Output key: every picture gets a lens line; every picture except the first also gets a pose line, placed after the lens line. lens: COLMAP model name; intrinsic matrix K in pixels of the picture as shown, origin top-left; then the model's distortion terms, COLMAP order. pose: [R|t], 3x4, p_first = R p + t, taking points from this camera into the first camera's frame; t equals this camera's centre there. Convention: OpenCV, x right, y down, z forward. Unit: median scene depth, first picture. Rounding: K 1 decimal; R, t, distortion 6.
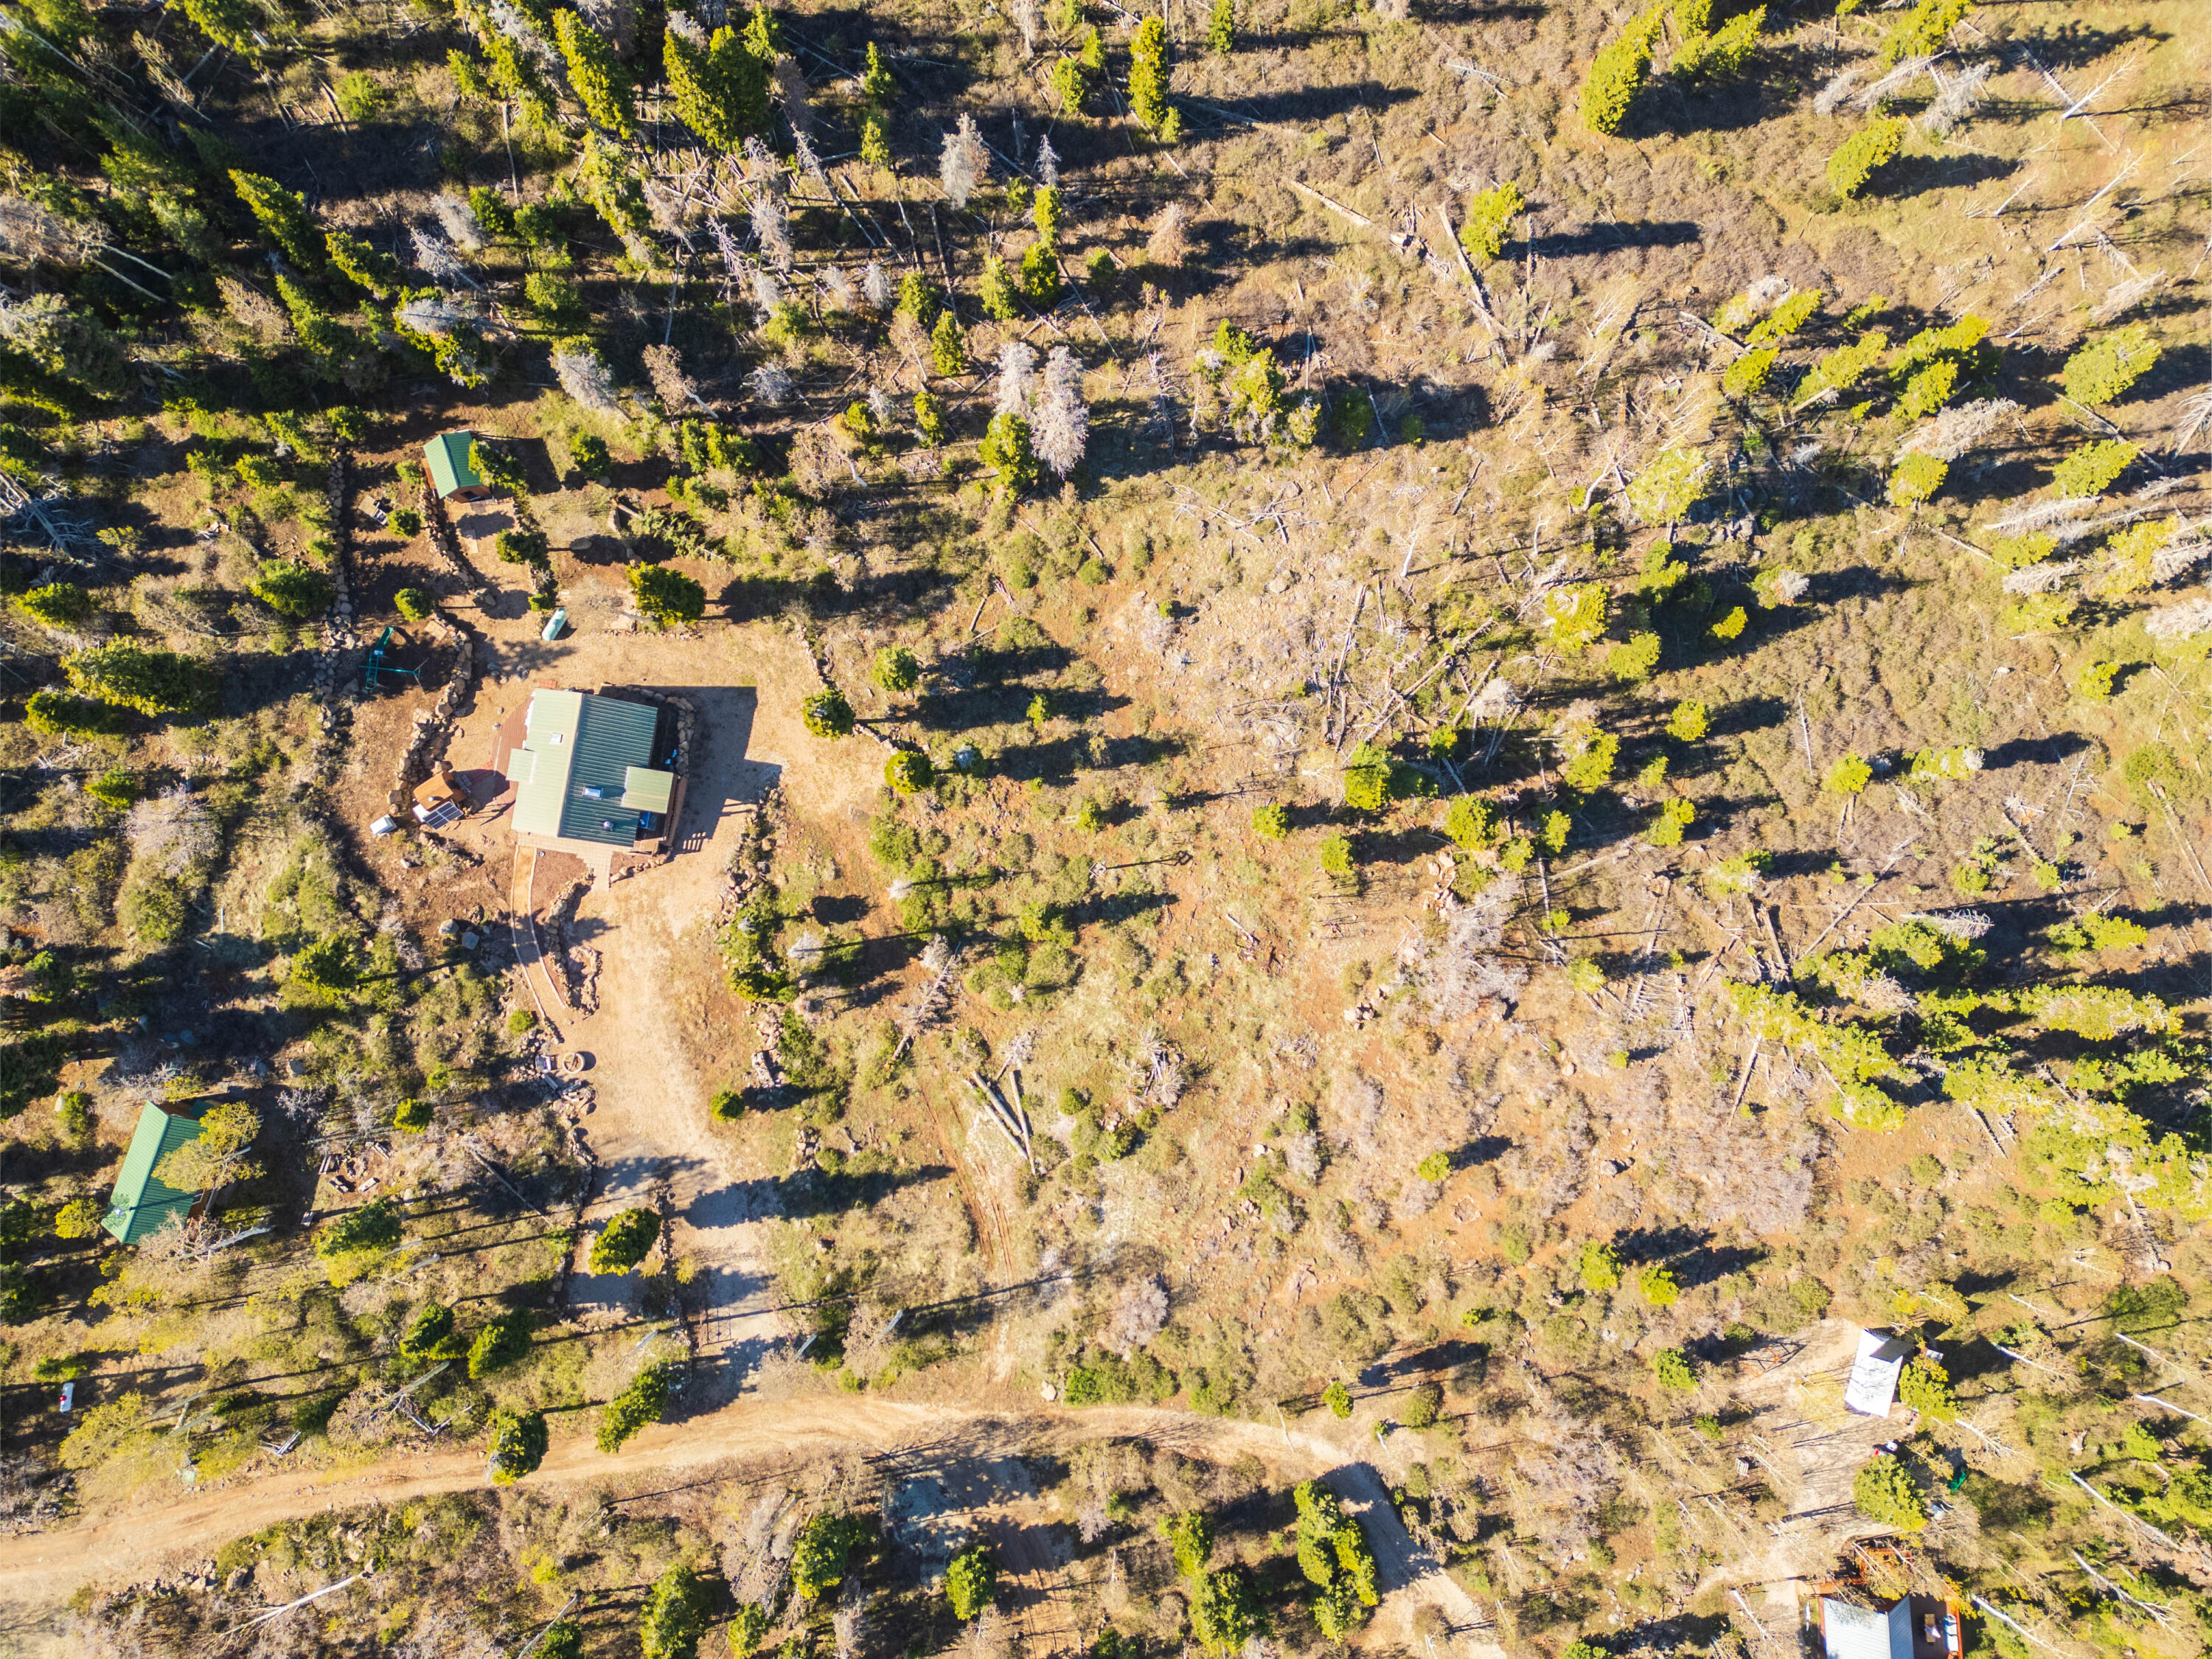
lens RADIAL K [[1549.0, 0, 1116.7], [0, 1549.0, 831.1], [0, 0, 1]] dist [0.081657, -0.074343]
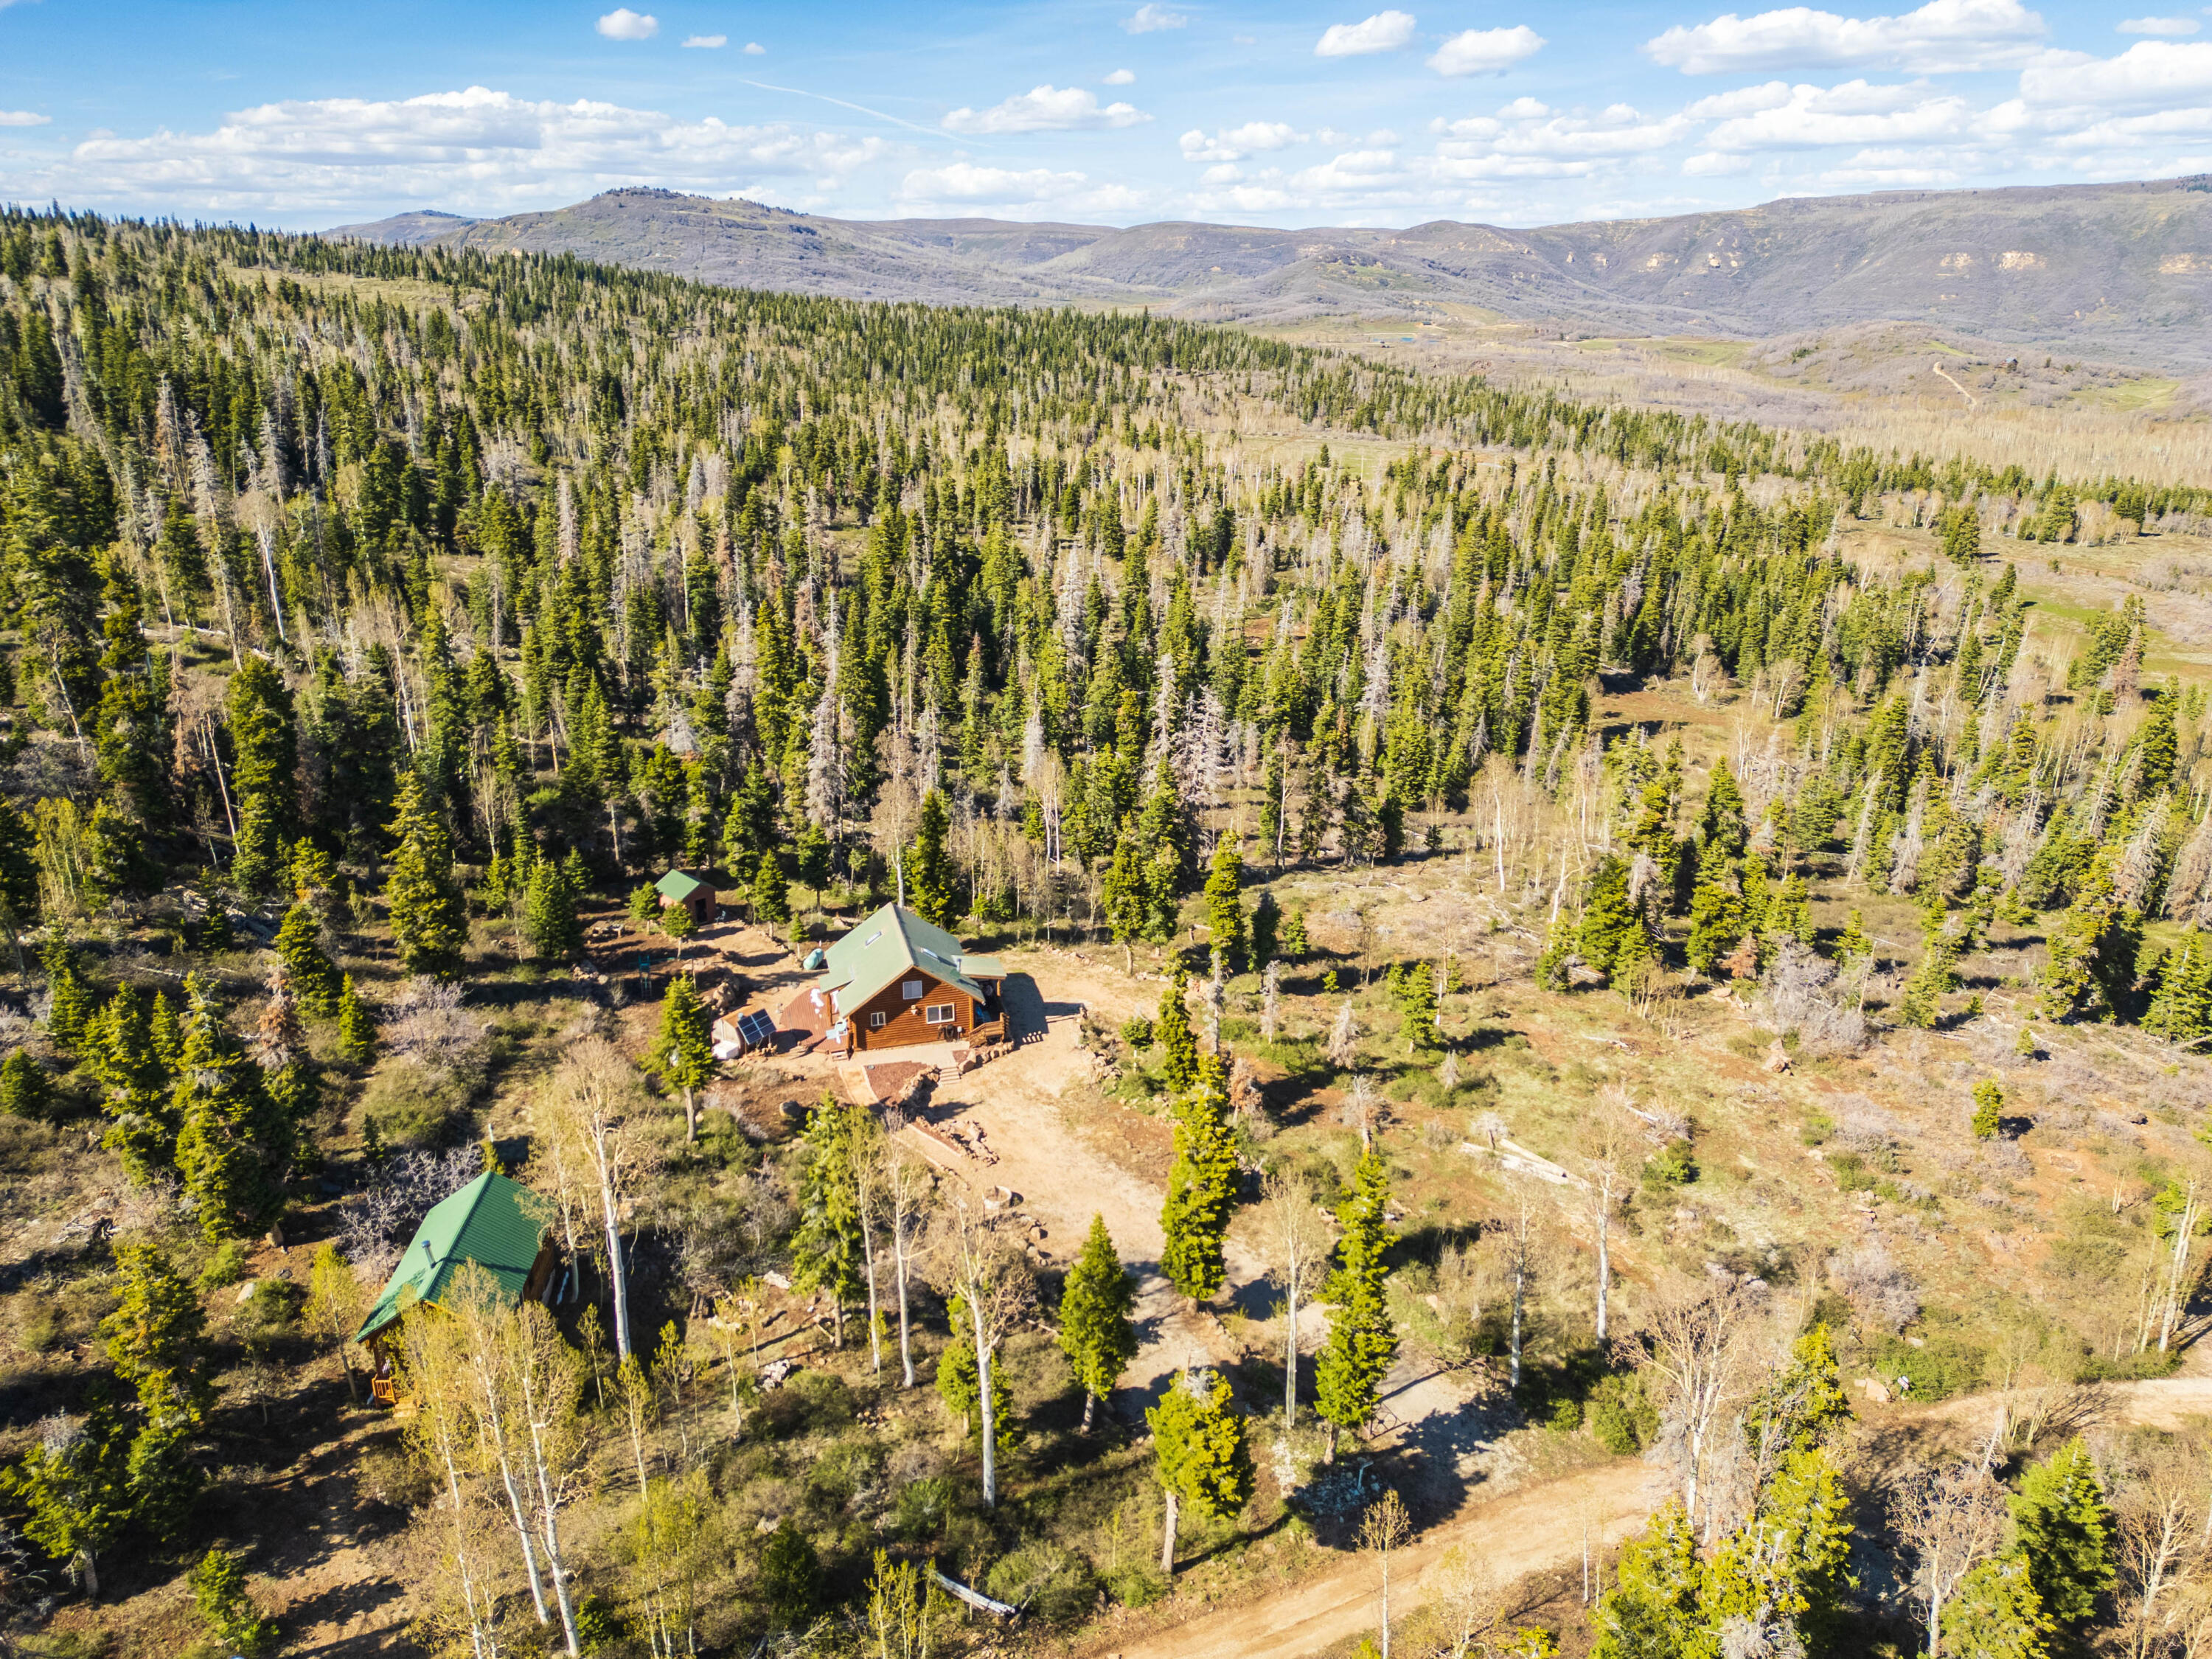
lens RADIAL K [[1549.0, 0, 1111.7], [0, 1549.0, 826.7], [0, 0, 1]] dist [0.081657, -0.074343]
pose [[0.909538, -0.127662, 0.395528, -0.551914], [0.414877, 0.335759, -0.845661, 0.704831], [-0.024843, 0.933257, 0.358350, 0.580100]]
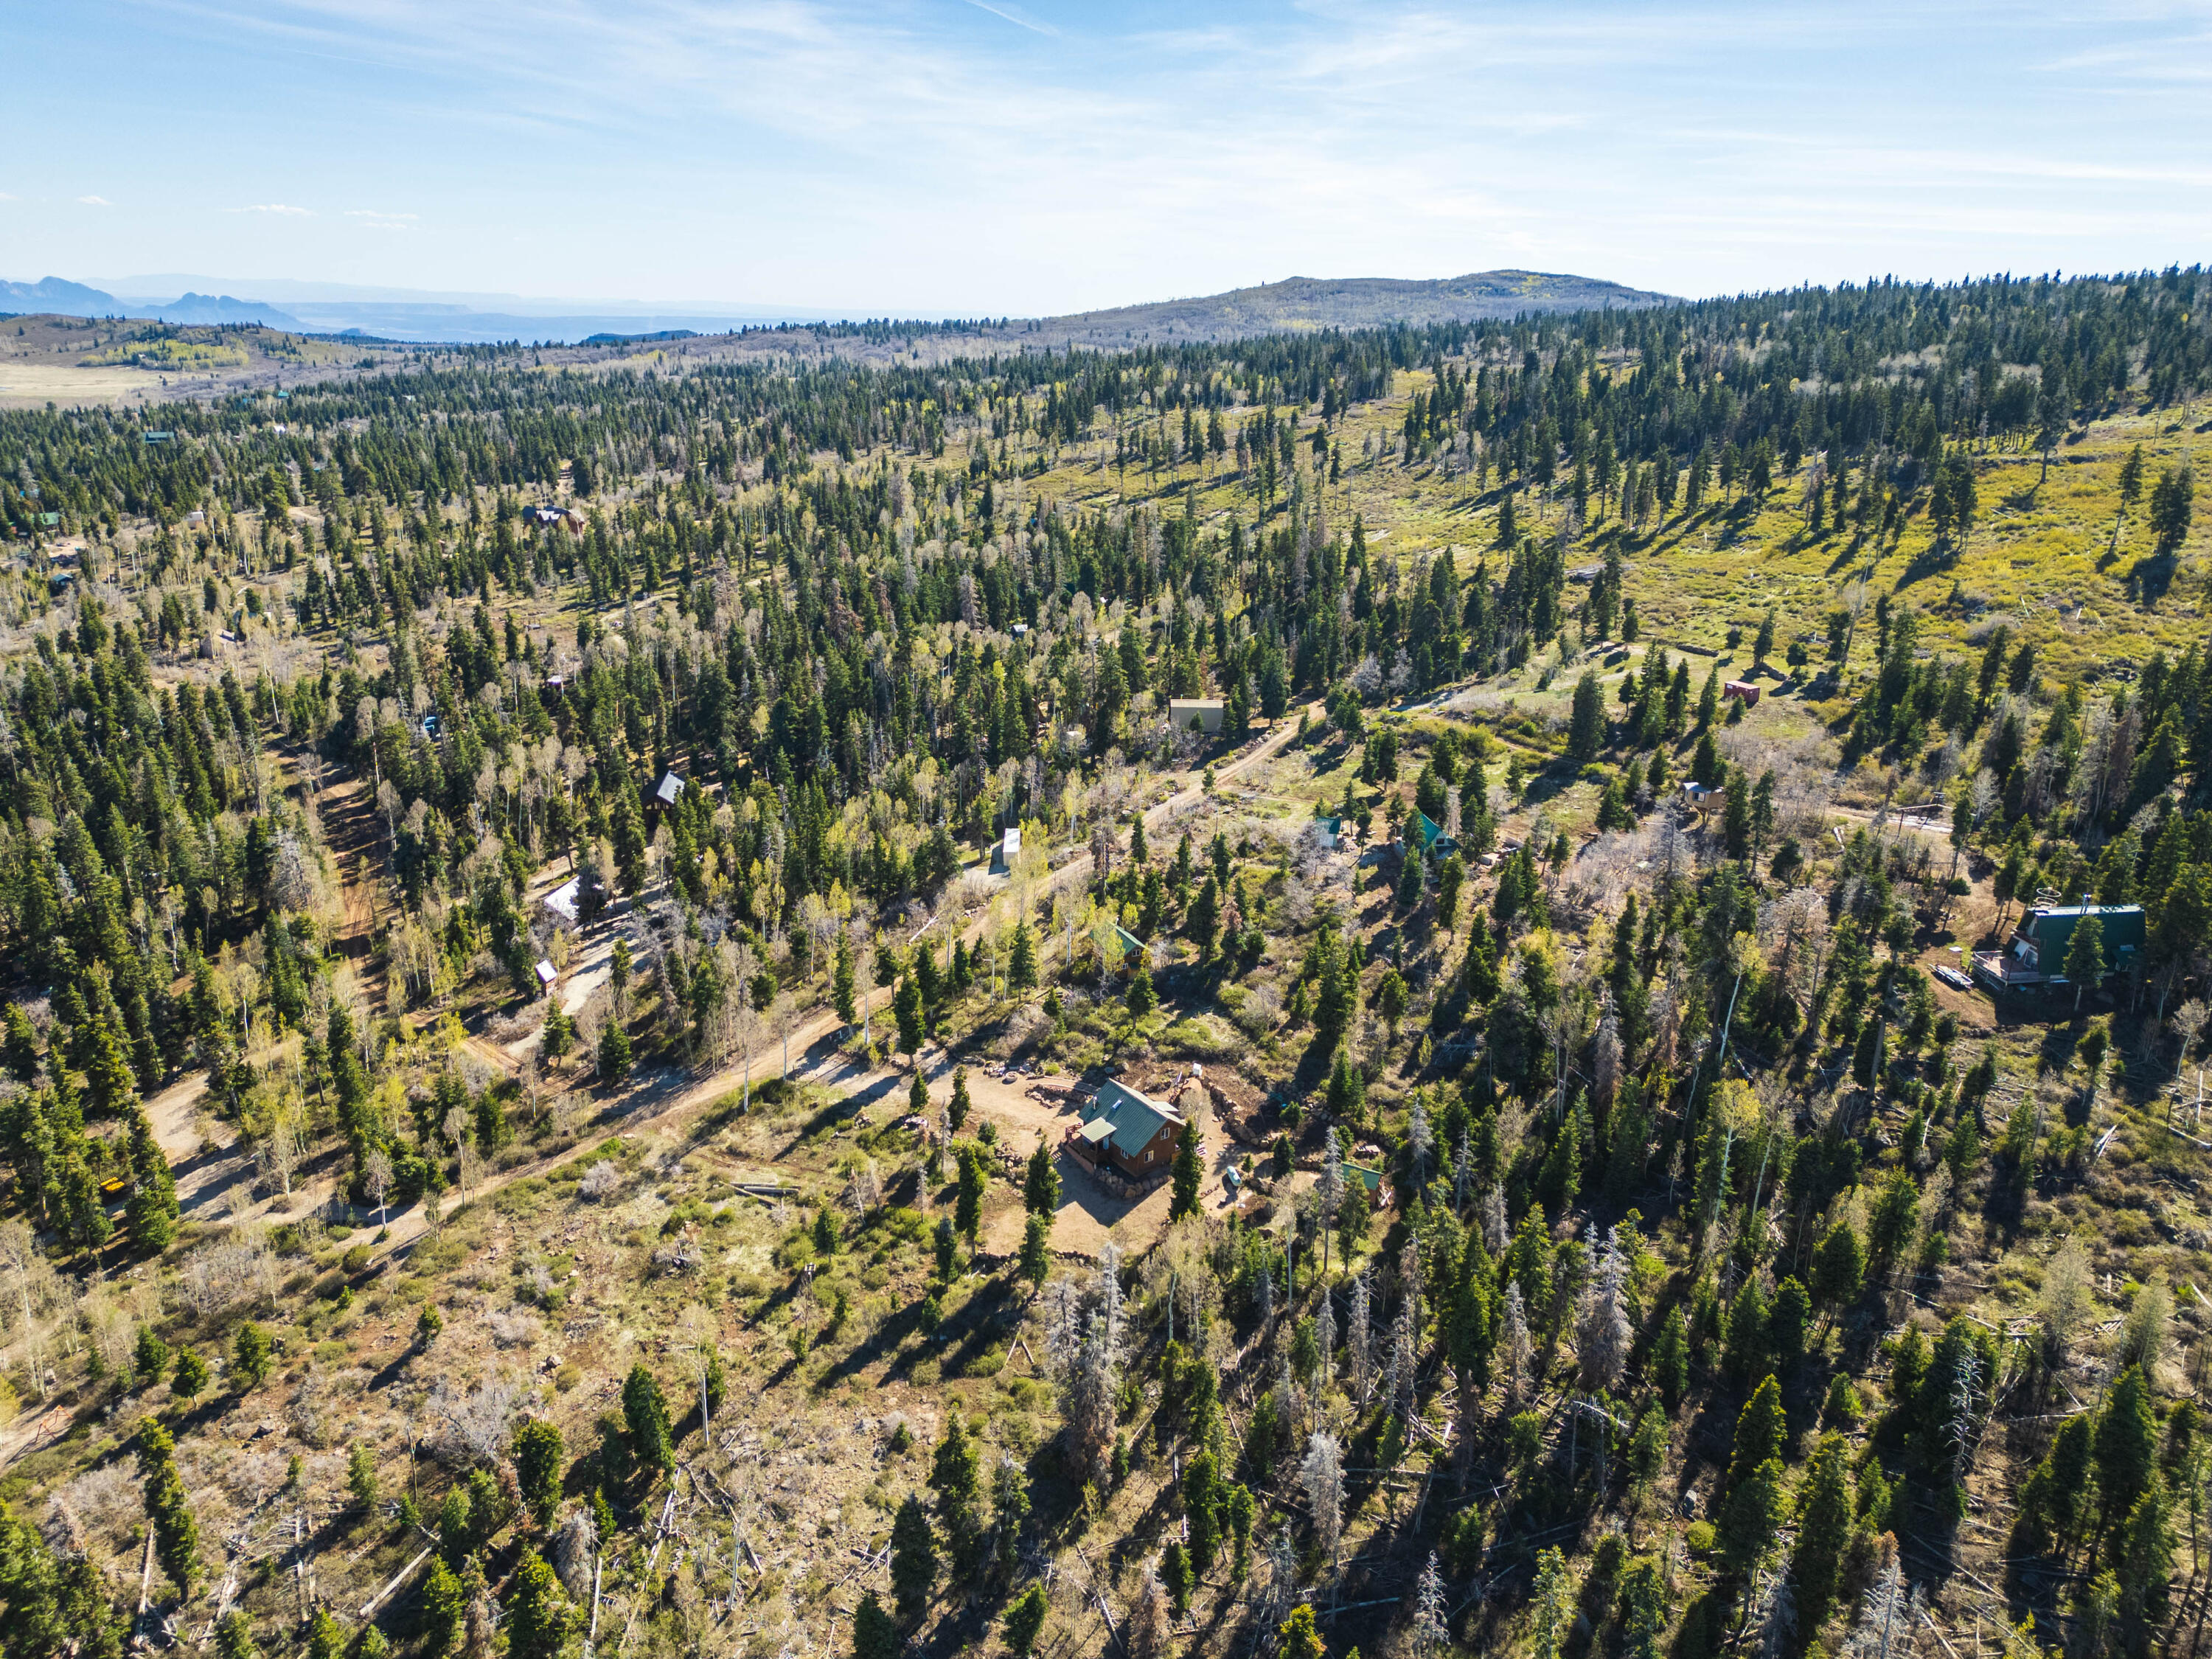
lens RADIAL K [[1549.0, 0, 1105.3], [0, 1549.0, 811.0], [0, 0, 1]] dist [0.081657, -0.074343]
pose [[-0.696732, 0.213527, -0.684814, 0.604473], [-0.717329, -0.205105, 0.665861, -0.905974], [0.001721, 0.955164, 0.296072, 0.271505]]
